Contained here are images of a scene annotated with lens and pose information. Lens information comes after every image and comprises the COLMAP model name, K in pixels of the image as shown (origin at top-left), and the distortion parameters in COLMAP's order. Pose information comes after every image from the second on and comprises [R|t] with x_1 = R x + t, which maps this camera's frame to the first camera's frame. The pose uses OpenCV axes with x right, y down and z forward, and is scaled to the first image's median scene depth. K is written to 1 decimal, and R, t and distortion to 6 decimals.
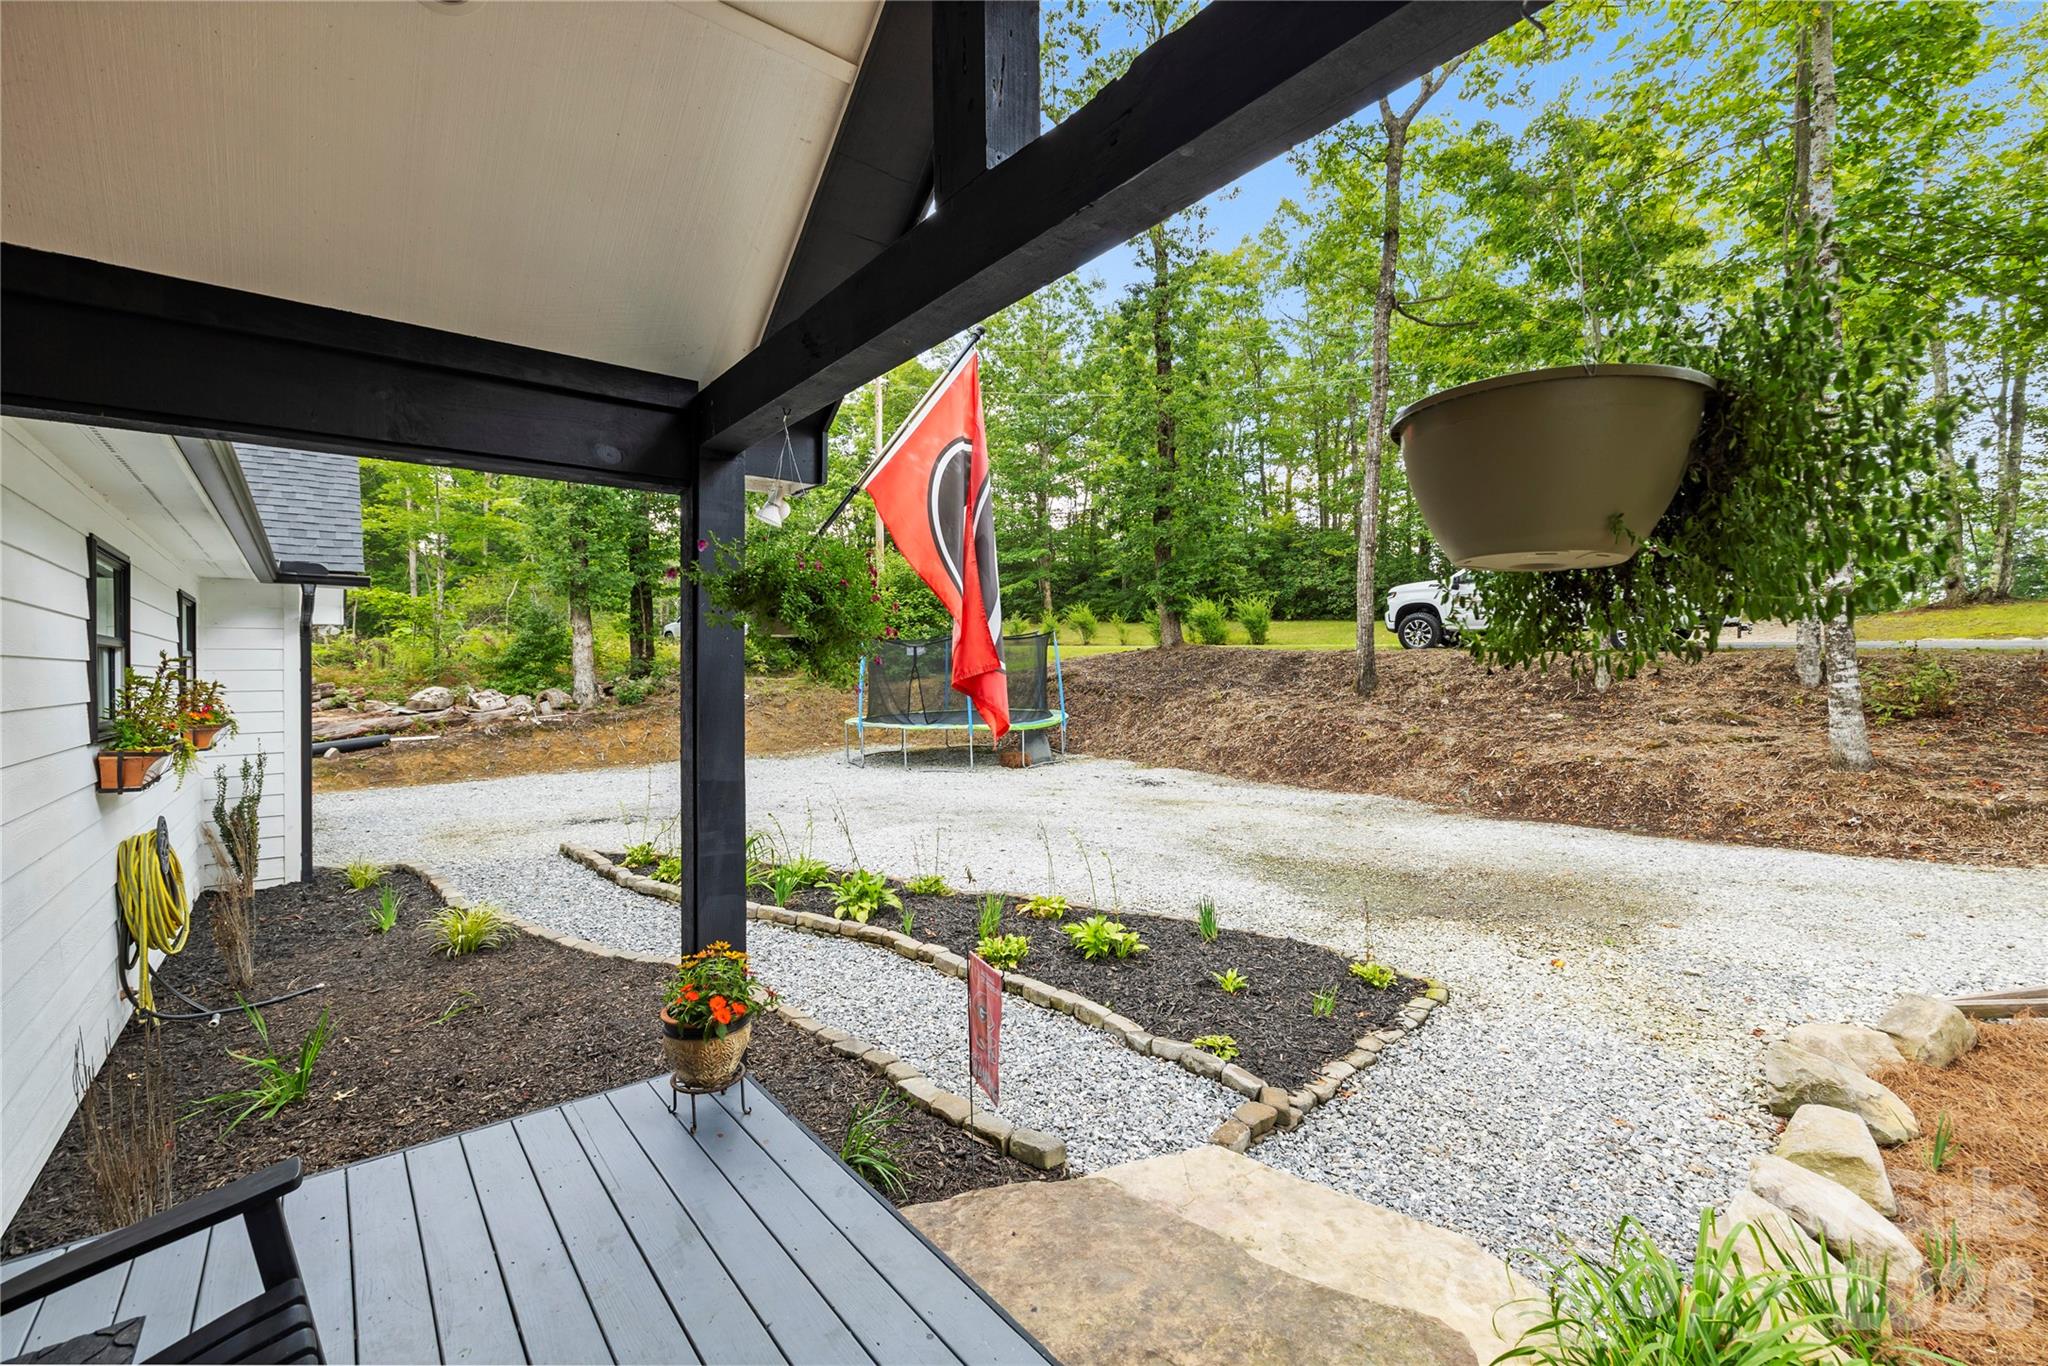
lens RADIAL K [[868.9, 0, 1024.0], [0, 868.9, 683.0], [0, 0, 1]] dist [-0.012590, 0.000149]
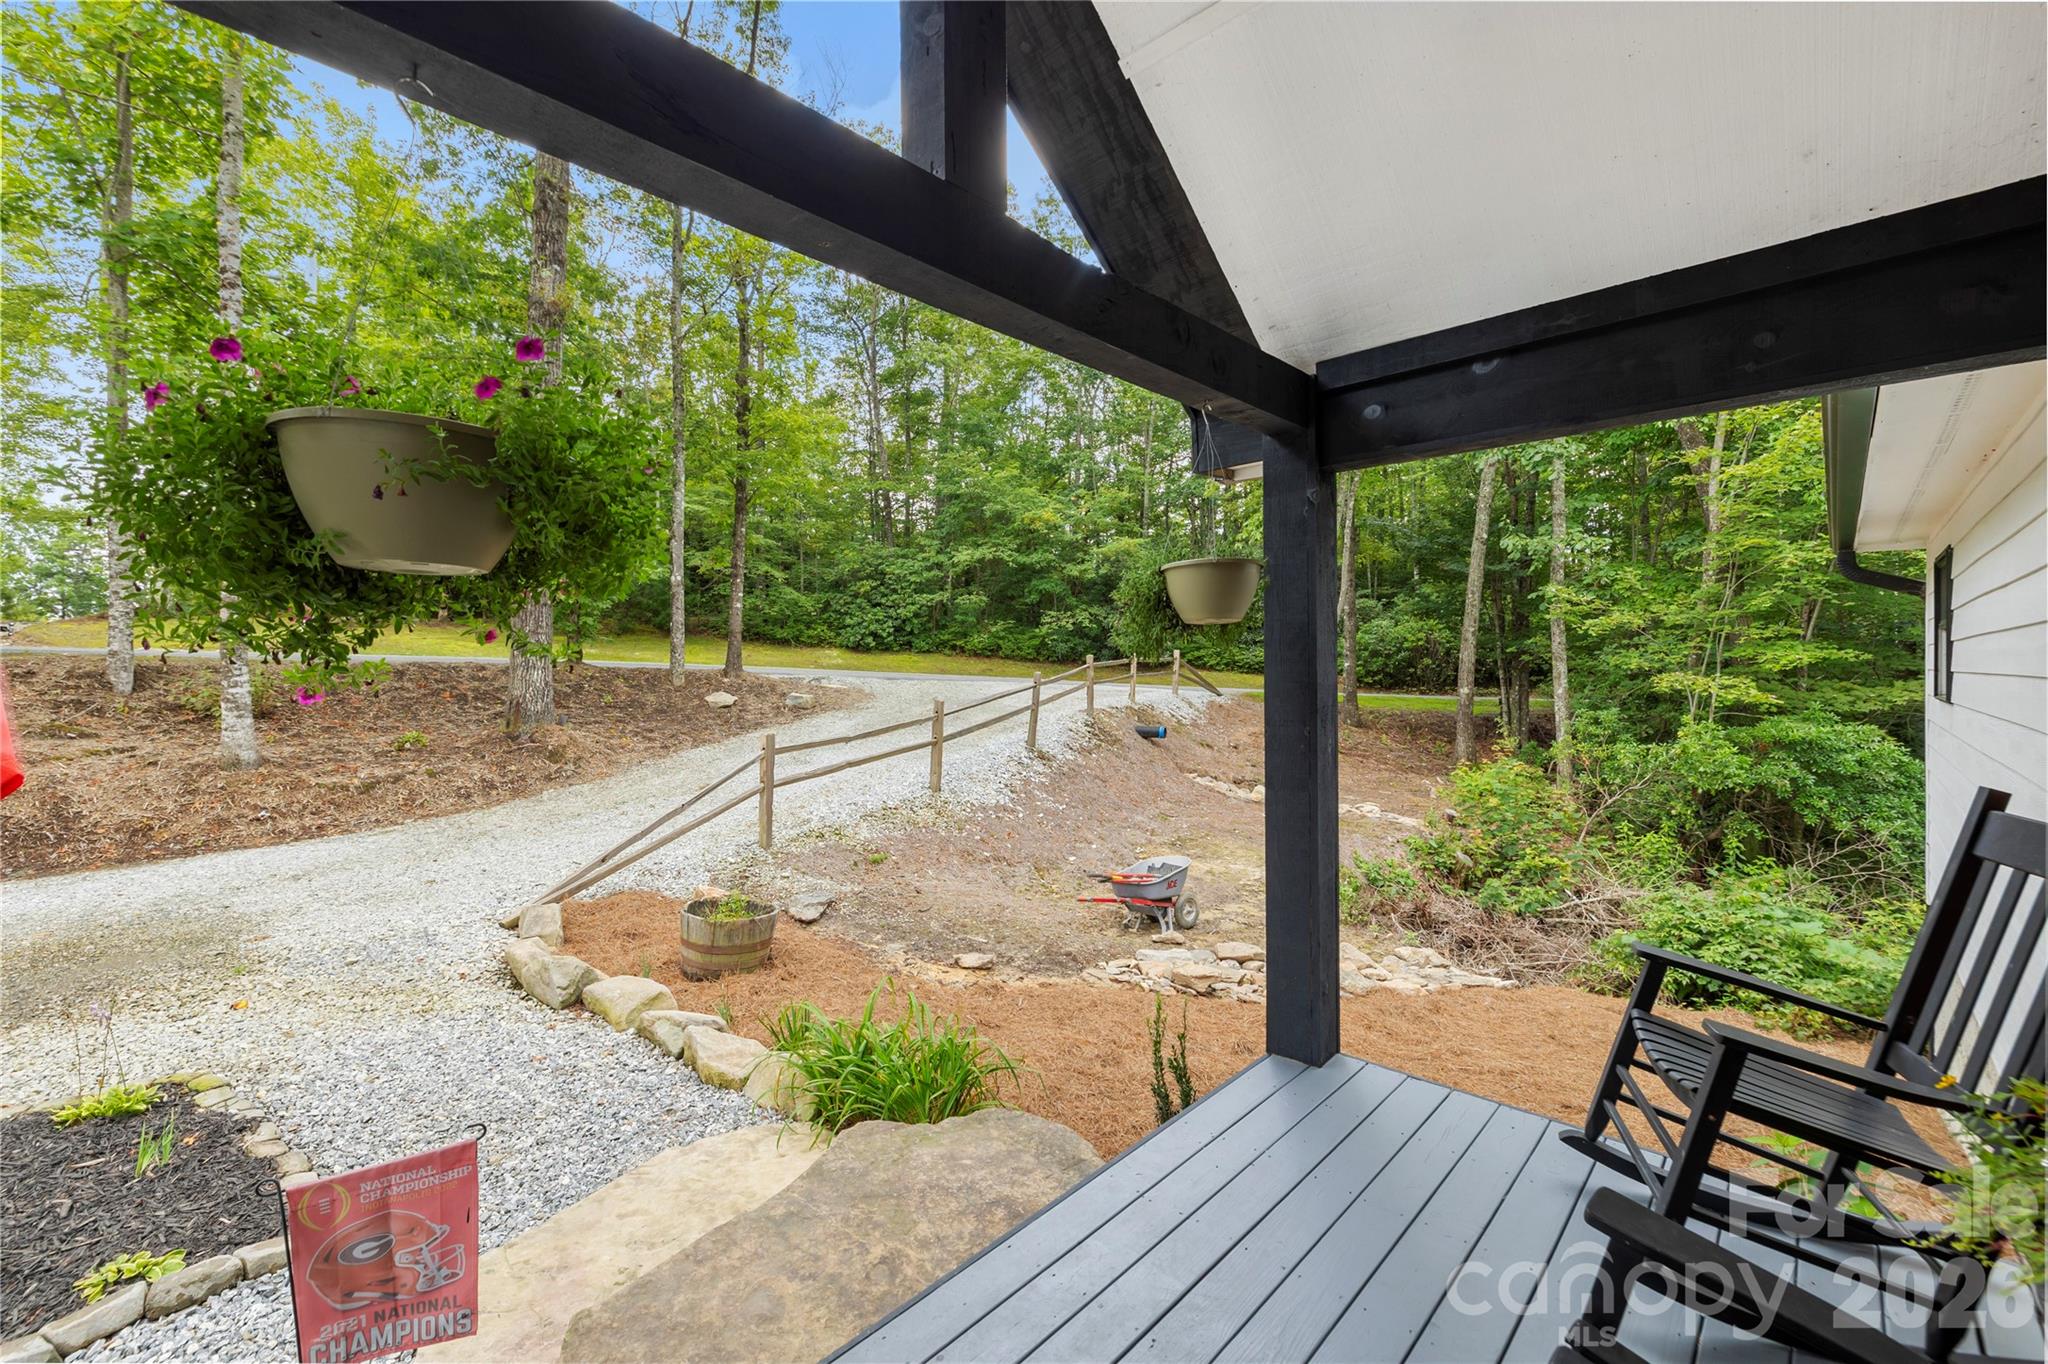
lens RADIAL K [[863.7, 0, 979.9], [0, 863.7, 654.9], [0, 0, 1]] dist [-0.000225, 0.000070]
pose [[-0.111261, 0.022990, 0.993525, -0.216814], [0.019176, 0.999596, -0.020983, -0.001188], [-0.993606, 0.016718, -0.111657, 0.205867]]
